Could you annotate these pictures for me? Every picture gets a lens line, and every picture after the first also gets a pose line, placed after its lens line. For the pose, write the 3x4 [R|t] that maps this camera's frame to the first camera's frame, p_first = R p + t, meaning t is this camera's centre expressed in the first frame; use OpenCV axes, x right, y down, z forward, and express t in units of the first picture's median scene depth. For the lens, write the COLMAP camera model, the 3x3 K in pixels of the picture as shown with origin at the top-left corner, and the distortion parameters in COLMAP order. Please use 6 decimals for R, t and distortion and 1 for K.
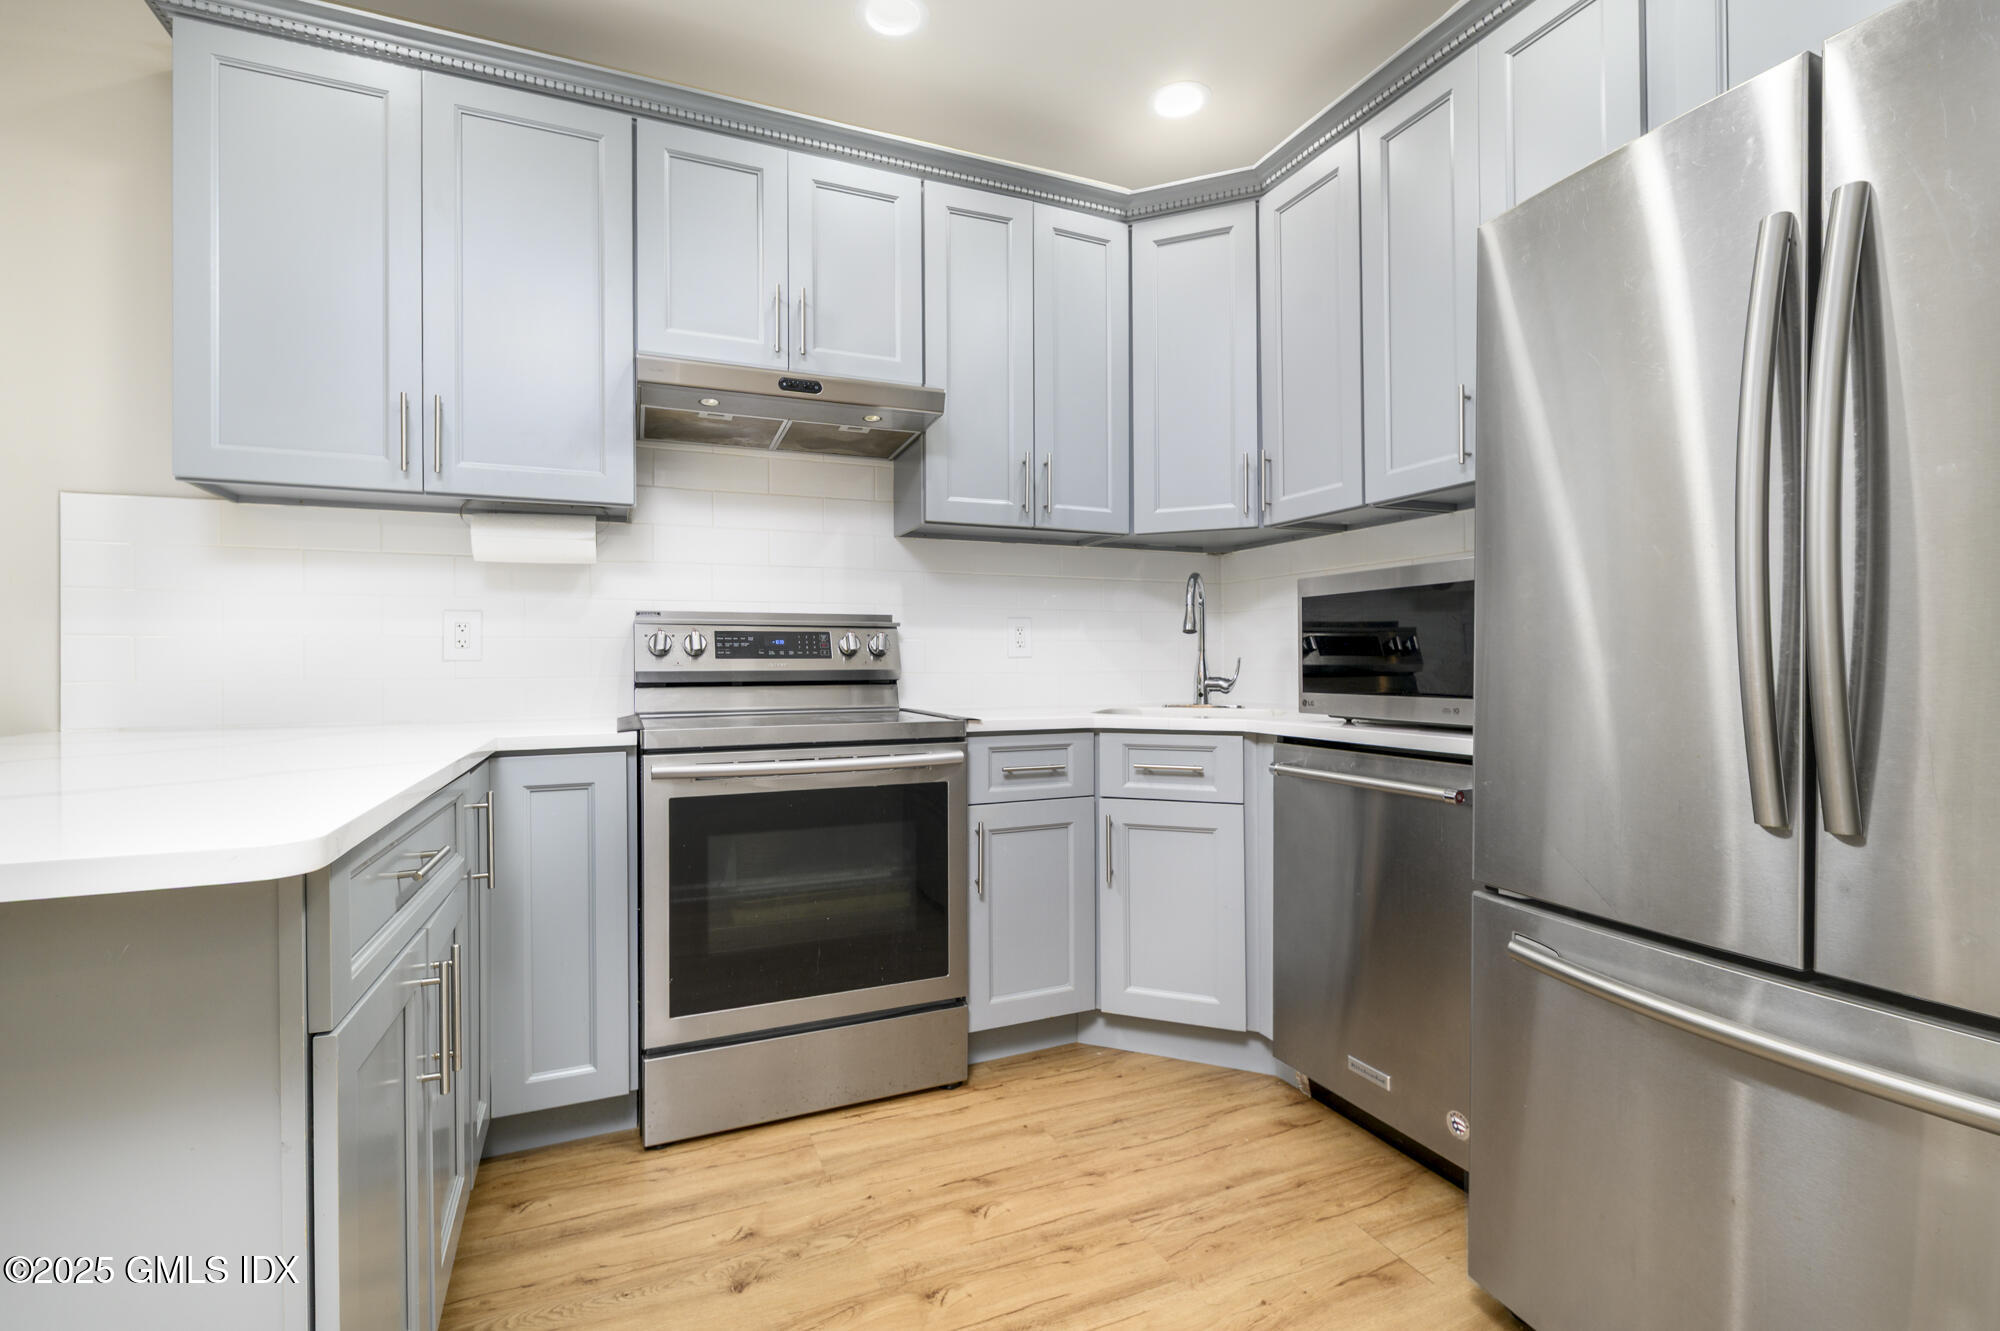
lens RADIAL K [[885.3, 0, 990.6], [0, 885.3, 657.7], [0, 0, 1]] dist [-0.000414, -0.000671]
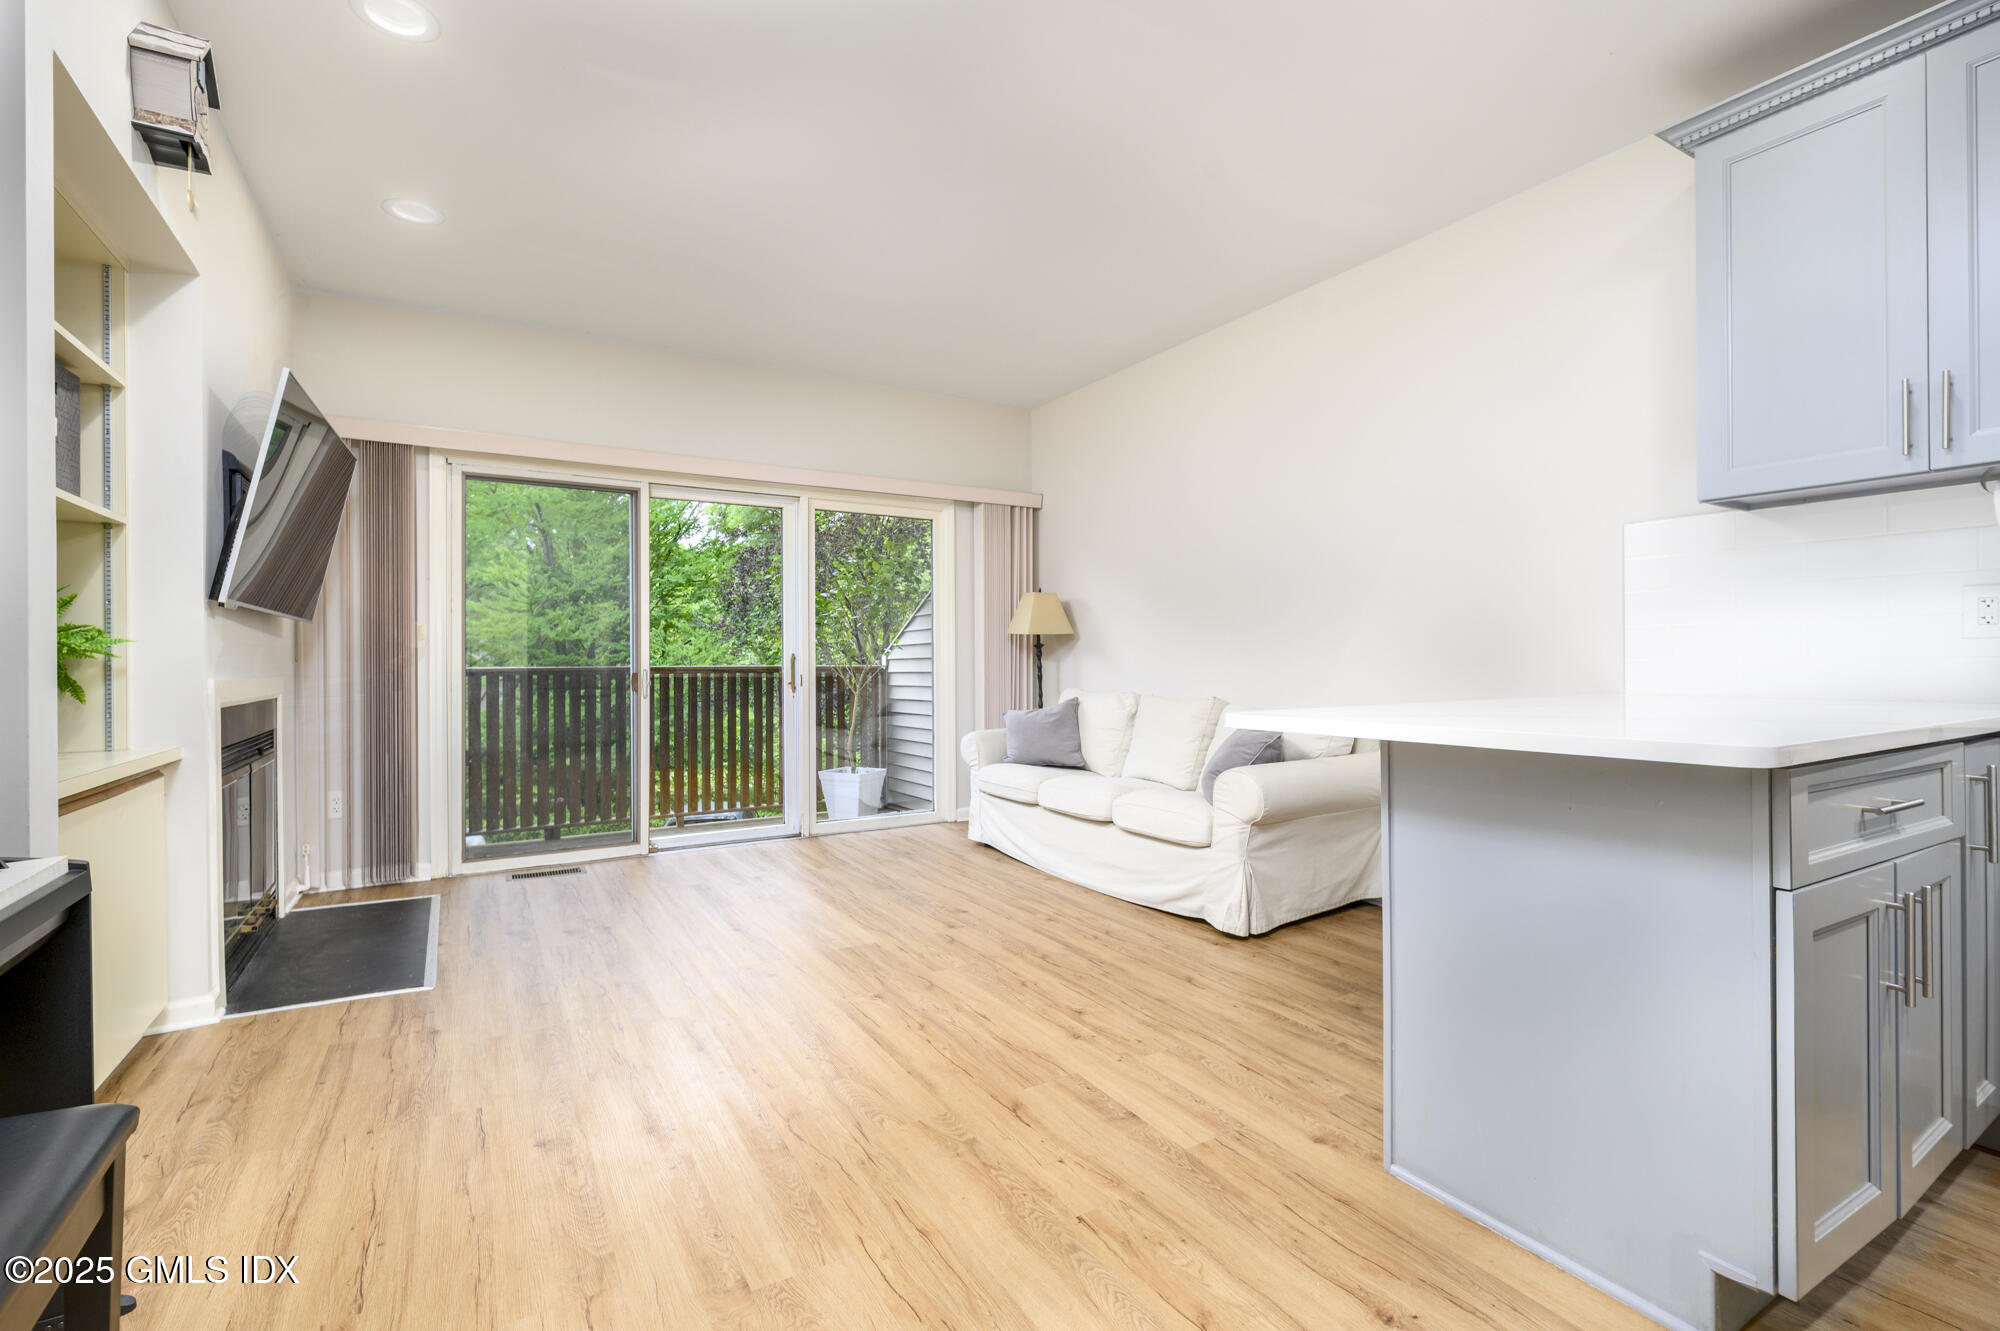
lens RADIAL K [[876.3, 0, 989.5], [0, 876.3, 663.2], [0, 0, 1]] dist [0.000444, -0.001191]
pose [[0.133520, 0.005854, -0.991029, 0.175890], [0.009380, 0.999930, 0.007171, 0.012979], [0.991002, -0.010253, 0.133455, -0.169300]]
